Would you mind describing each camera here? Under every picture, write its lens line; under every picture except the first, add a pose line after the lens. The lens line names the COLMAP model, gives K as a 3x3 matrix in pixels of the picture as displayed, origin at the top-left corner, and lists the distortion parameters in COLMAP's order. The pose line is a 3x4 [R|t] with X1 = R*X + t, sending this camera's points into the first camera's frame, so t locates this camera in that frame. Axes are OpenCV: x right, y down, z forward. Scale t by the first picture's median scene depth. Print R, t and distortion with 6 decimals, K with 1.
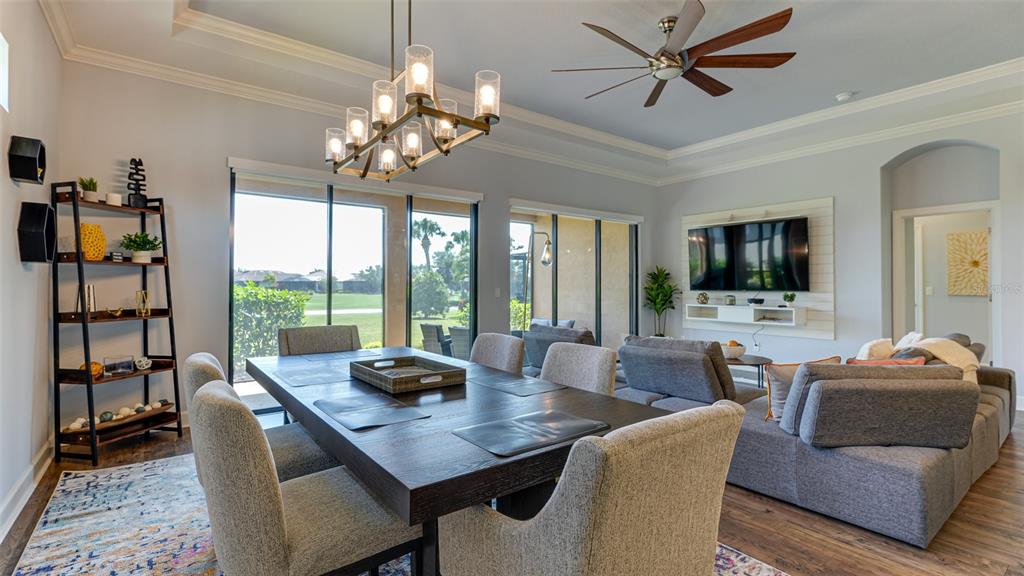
lens RADIAL K [[487.3, 0, 509.2], [0, 487.3, 285.5], [0, 0, 1]] dist [0.001048, -0.000552]
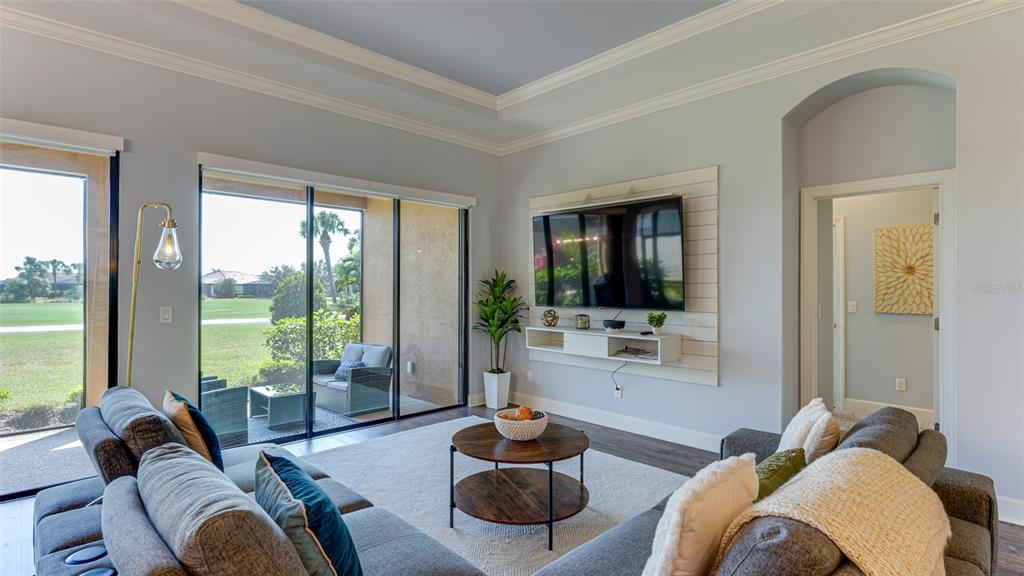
lens RADIAL K [[516.2, 0, 516.5], [0, 516.2, 291.5], [0, 0, 1]] dist [-0.001429, -0.000853]
pose [[0.991726, 0.001723, 0.128358, 0.278953], [-0.002409, 0.999984, 0.005187, -0.015502], [-0.128347, -0.005453, 0.991714, 0.316160]]
